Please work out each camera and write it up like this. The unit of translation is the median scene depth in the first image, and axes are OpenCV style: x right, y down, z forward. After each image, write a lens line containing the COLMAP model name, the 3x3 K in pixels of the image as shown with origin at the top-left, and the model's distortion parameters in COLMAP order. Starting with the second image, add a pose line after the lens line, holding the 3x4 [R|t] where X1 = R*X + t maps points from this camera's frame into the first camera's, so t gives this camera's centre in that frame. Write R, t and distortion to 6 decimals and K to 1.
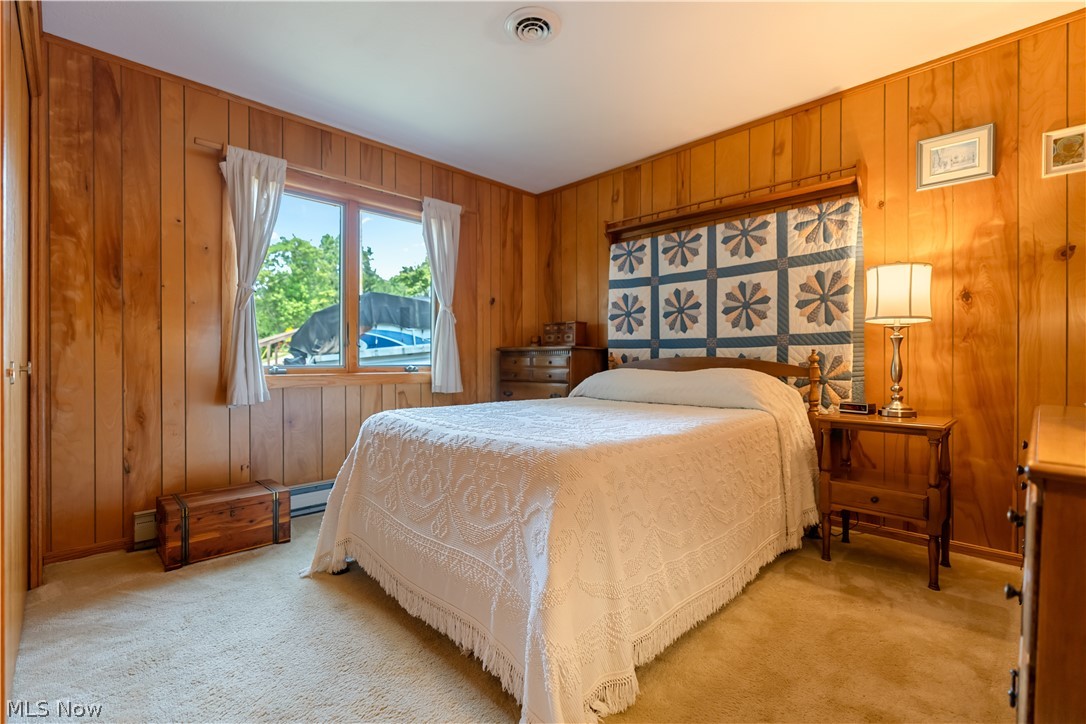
lens RADIAL K [[496.8, 0, 543.0], [0, 496.8, 359.9], [0, 0, 1]] dist [-0.003402, 0.001990]
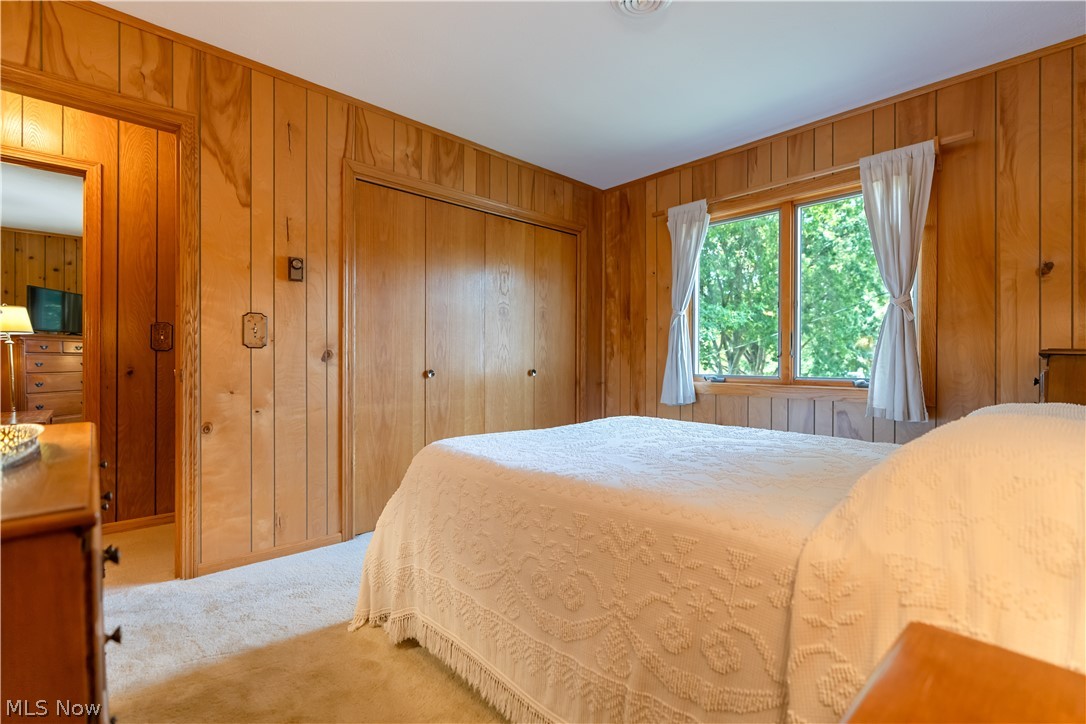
lens RADIAL K [[496.8, 0, 545.2], [0, 496.8, 363.6], [0, 0, 1]] dist [-0.003402, 0.001990]
pose [[-0.033695, 0.006234, -0.999413, 0.737544], [-0.003047, 0.999975, 0.006340, -0.023982], [0.999428, 0.003259, -0.033675, 0.738247]]
